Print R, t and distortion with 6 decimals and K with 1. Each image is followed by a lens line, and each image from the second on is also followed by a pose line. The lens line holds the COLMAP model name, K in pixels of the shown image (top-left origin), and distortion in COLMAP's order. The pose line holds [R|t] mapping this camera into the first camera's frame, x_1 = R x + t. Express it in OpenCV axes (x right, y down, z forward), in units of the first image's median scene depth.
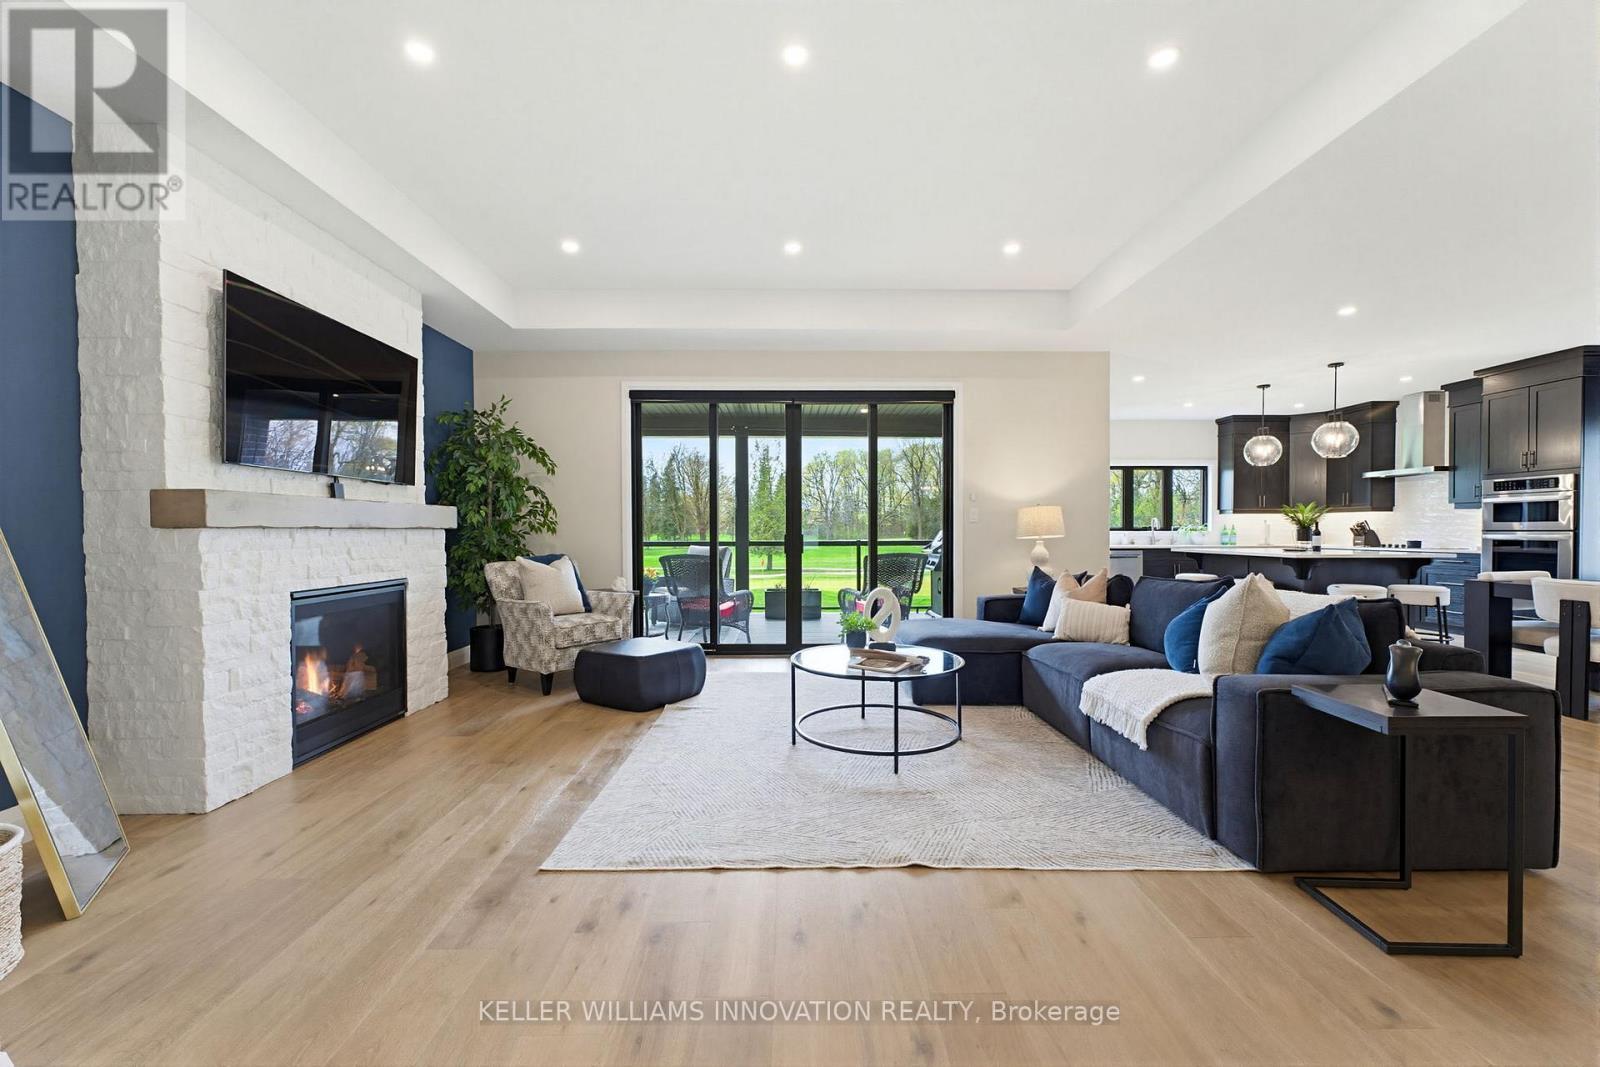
lens RADIAL K [[637.8, 0, 799.0], [0, 637.8, 538.4], [0, 0, 1]] dist [-0.002692, 0.000165]
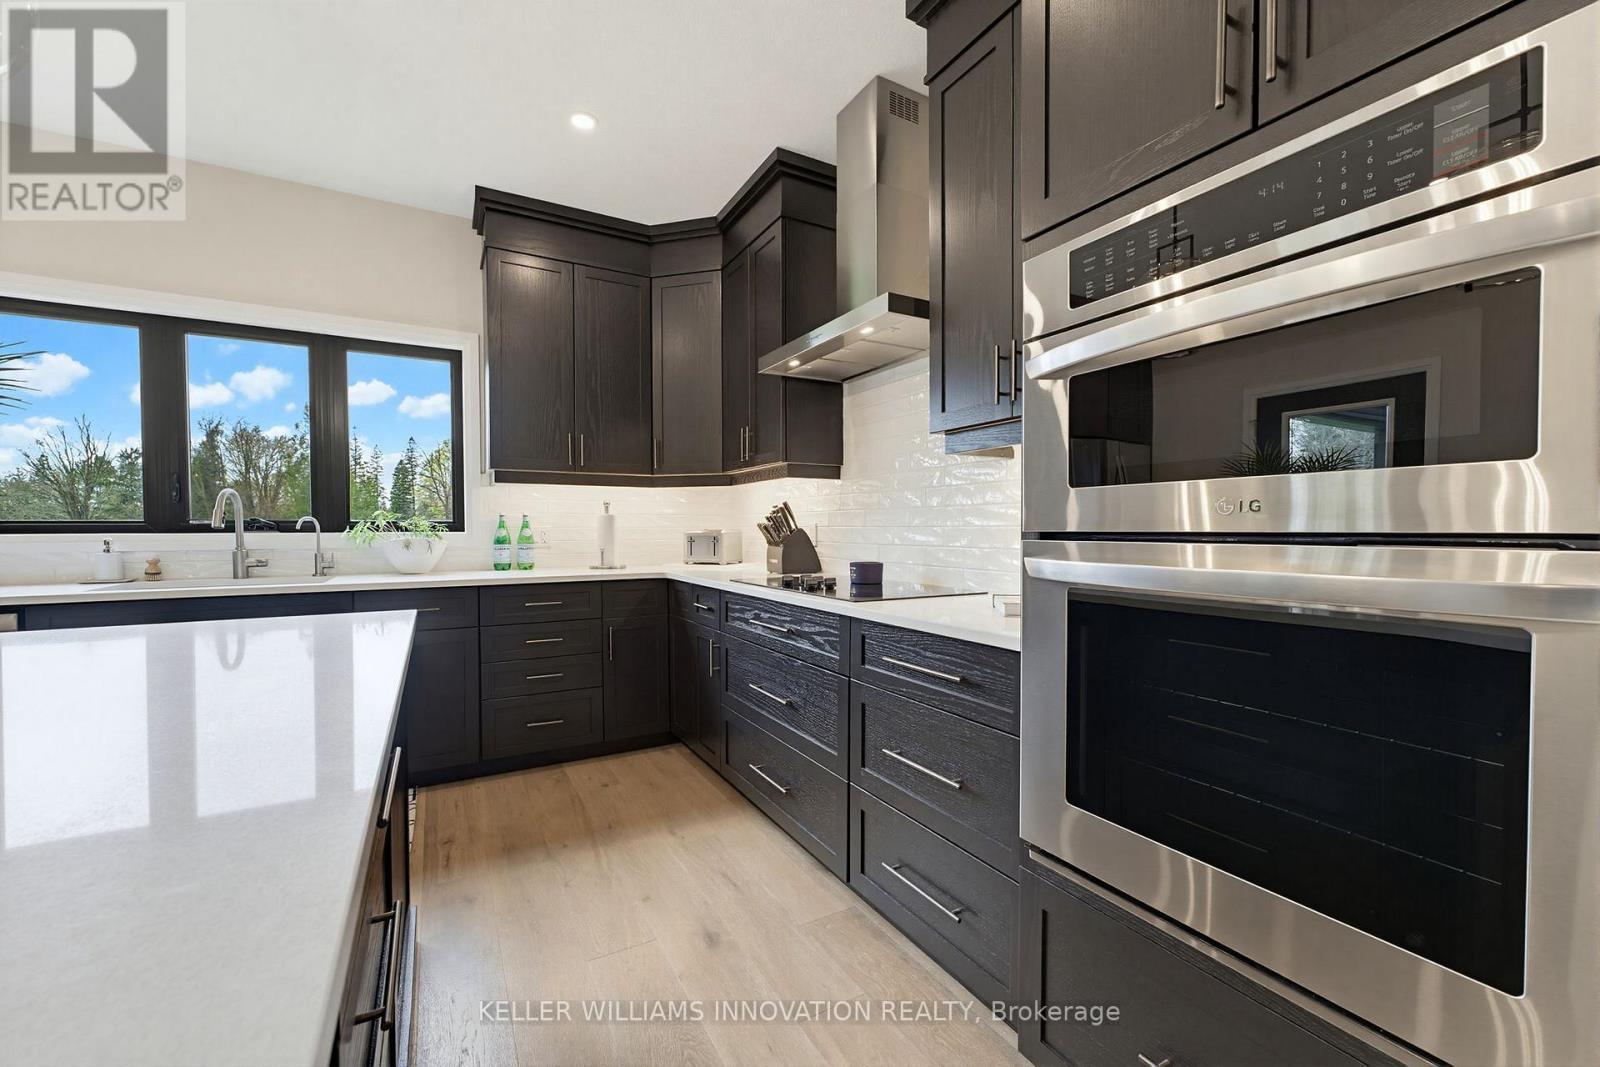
lens RADIAL K [[637.8, 0, 800.5], [0, 637.8, 537.2], [0, 0, 1]] dist [-0.002692, 0.000165]
pose [[0.876096, -0.001692, 0.482134, 0.766537], [0.002380, 0.999997, -0.000816, -0.009586], [-0.482131, 0.001862, 0.876097, 0.717596]]
